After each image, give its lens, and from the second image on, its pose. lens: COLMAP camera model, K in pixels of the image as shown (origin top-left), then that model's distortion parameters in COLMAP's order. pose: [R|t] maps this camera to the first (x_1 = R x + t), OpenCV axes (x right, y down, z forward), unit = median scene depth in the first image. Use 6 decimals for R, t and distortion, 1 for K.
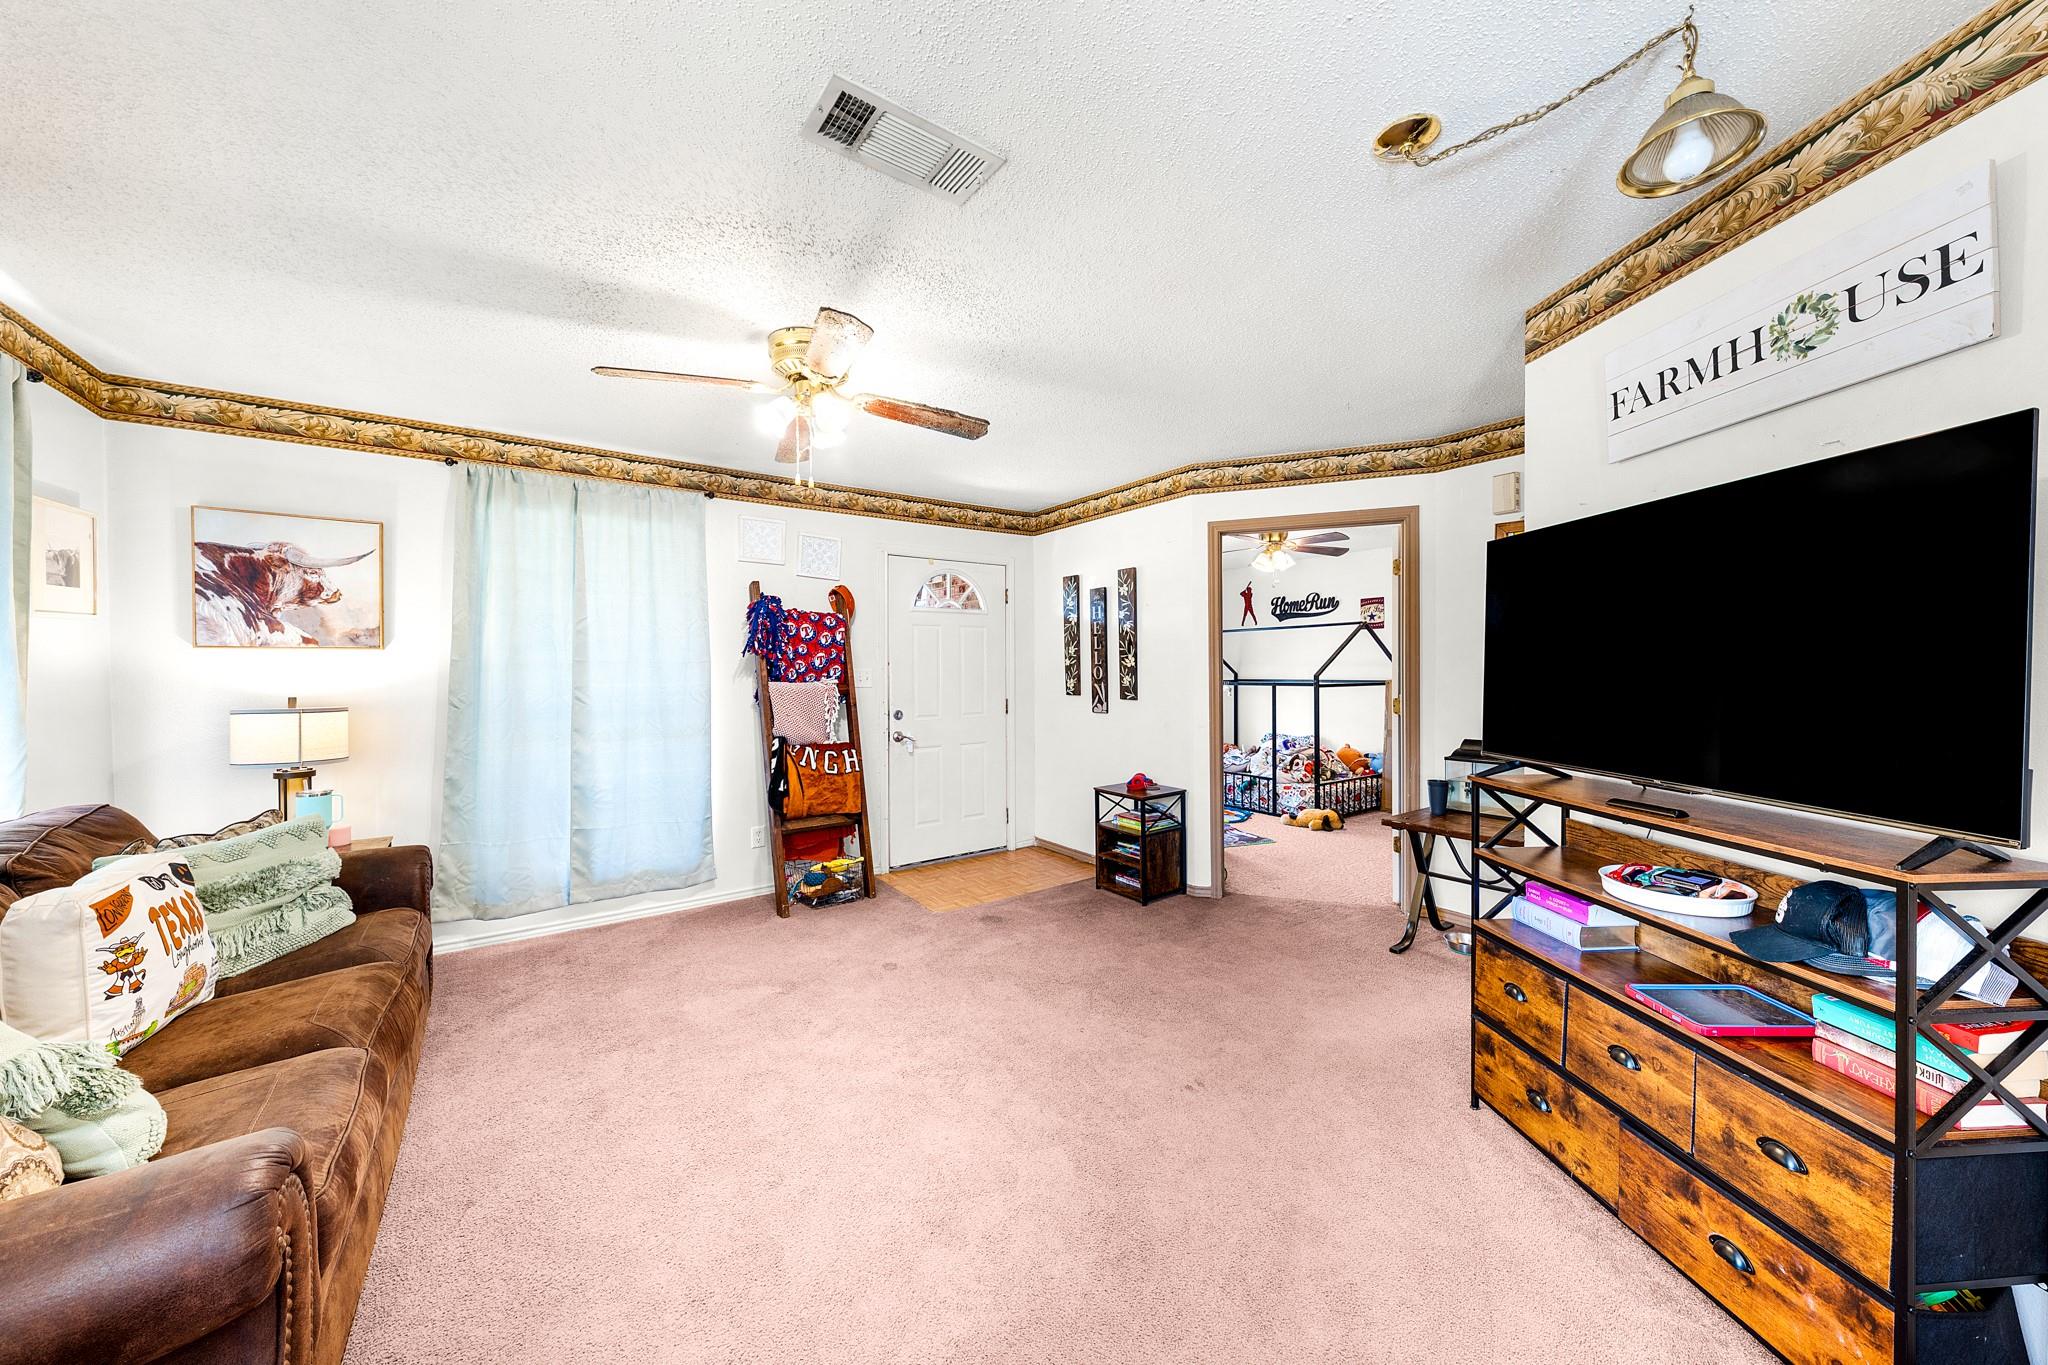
lens RADIAL K [[704.7, 0, 1030.4], [0, 704.7, 674.2], [0, 0, 1]] dist [-0.000457, -0.000055]
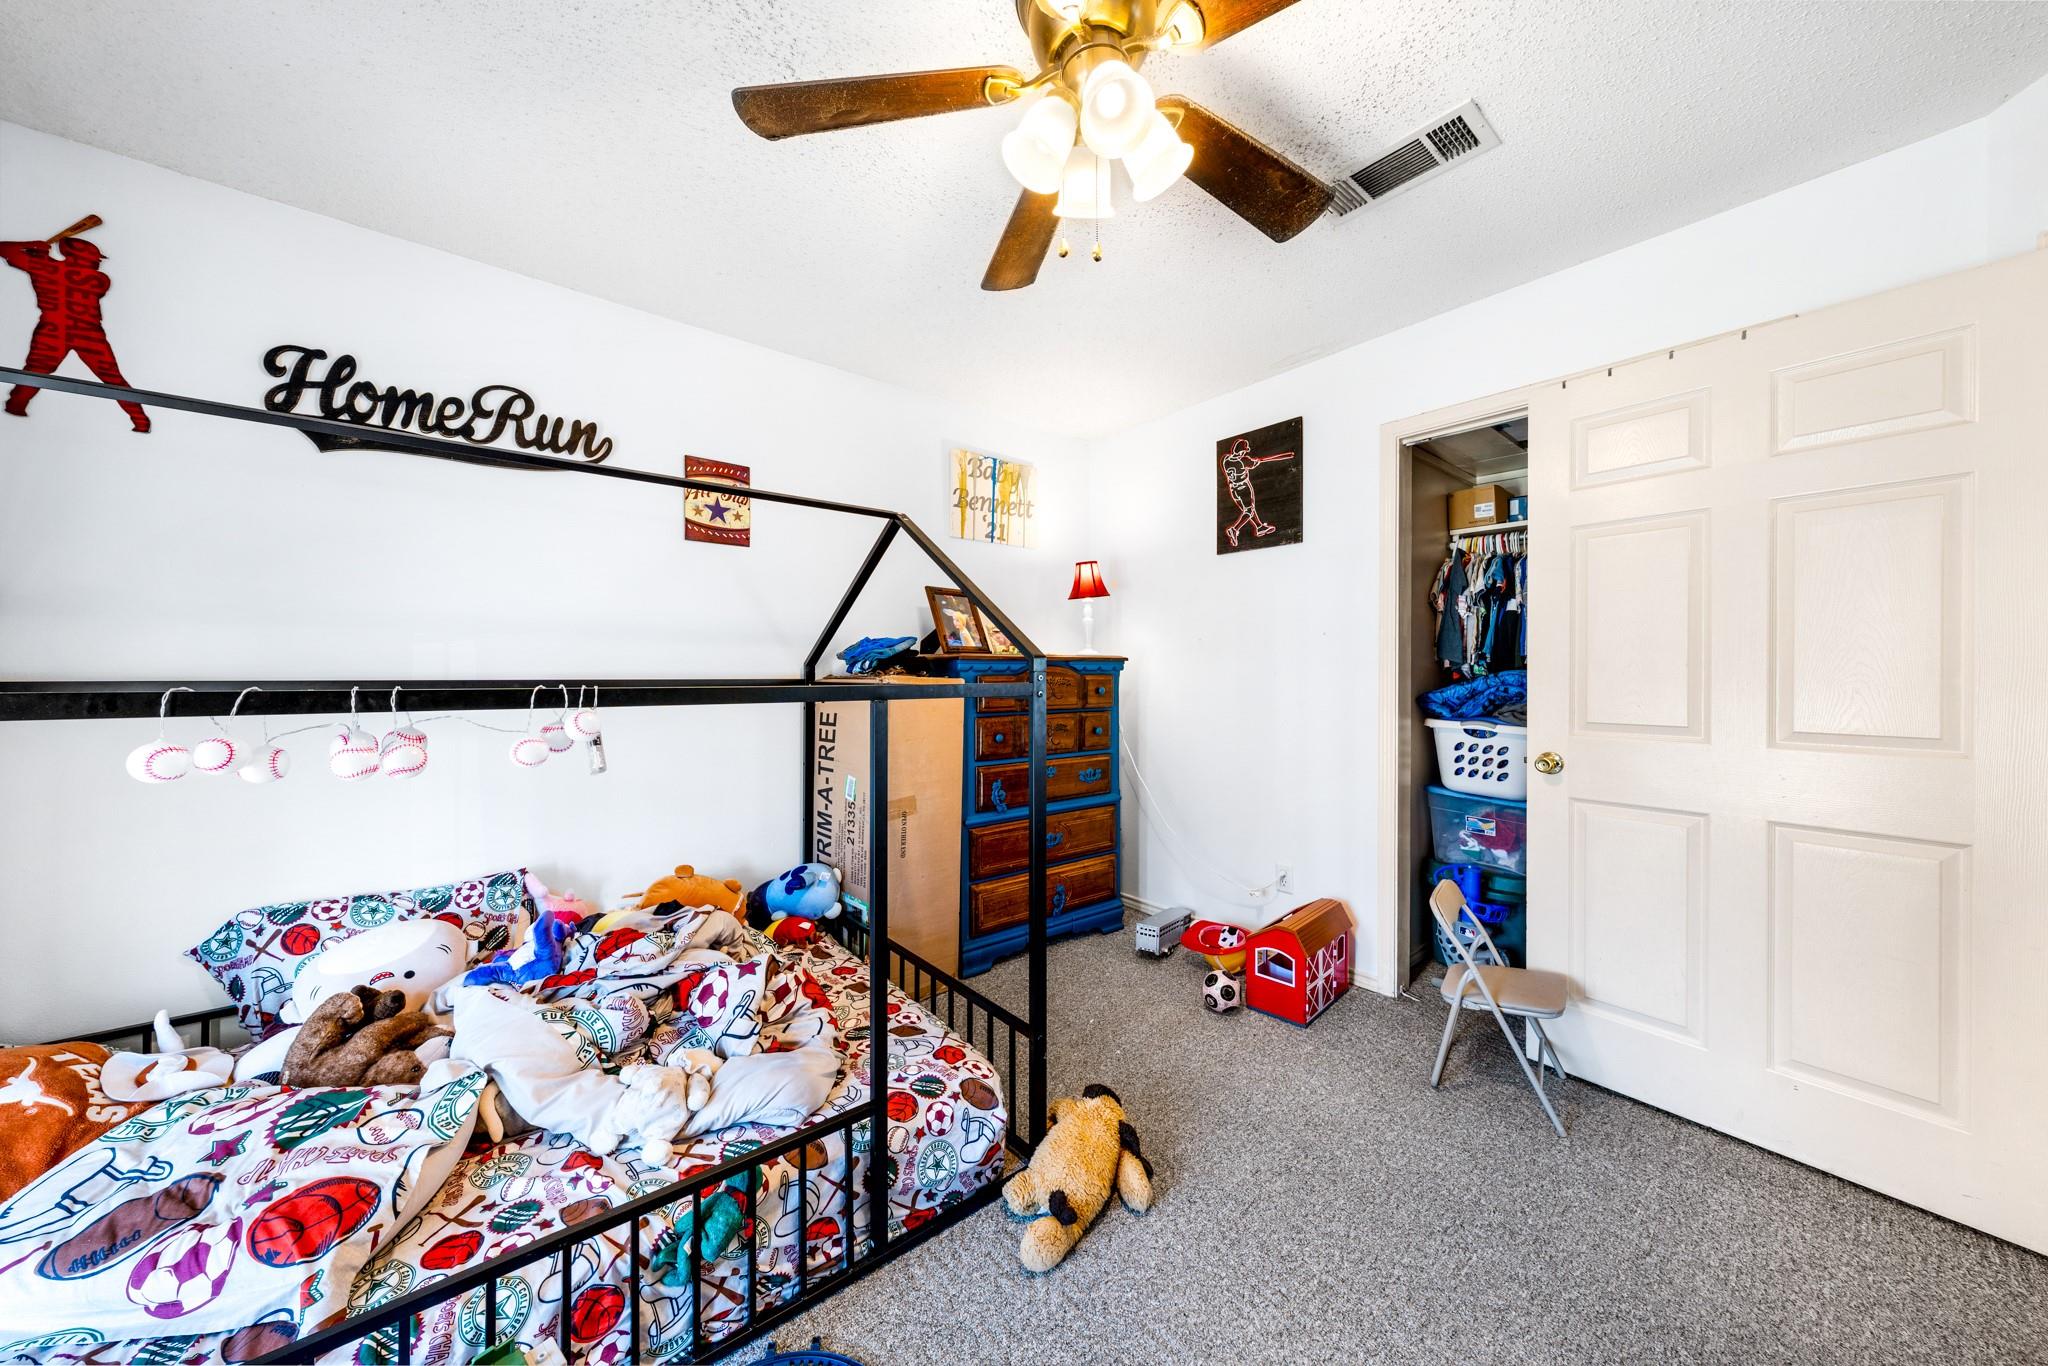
lens RADIAL K [[704.7, 0, 1030.4], [0, 704.7, 674.7], [0, 0, 1]] dist [-0.000457, -0.000055]
pose [[-0.070511, 0.000525, 0.997511, 0.092302], [0.003057, 0.999995, -0.000310, 0.006004], [-0.997506, 0.003028, -0.070512, 0.805115]]
